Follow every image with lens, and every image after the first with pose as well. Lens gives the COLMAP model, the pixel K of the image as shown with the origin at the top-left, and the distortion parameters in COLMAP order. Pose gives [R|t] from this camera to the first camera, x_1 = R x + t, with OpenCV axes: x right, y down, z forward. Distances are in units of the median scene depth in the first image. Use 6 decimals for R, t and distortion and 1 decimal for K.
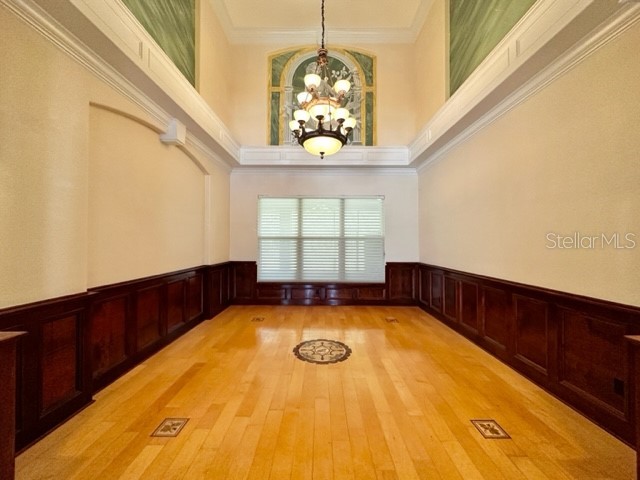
lens RADIAL K [[257.1, 0, 318.8], [0, 257.1, 240.5], [0, 0, 1]] dist [0.000860, 0.000146]
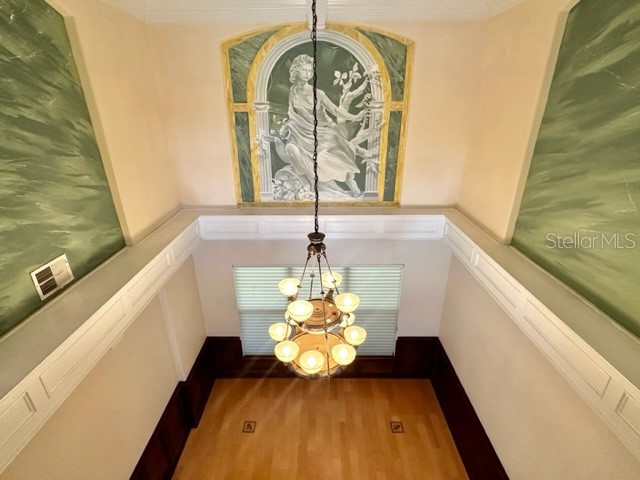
lens RADIAL K [[317.3, 0, 321.3], [0, 317.3, 240.0], [0, 0, 1]] dist [0.000611, -0.000650]
pose [[0.999962, -0.008418, 0.002266, 0.016528], [0.006815, 0.916930, 0.398991, -0.598468], [-0.005437, -0.398960, 0.916952, 0.195505]]
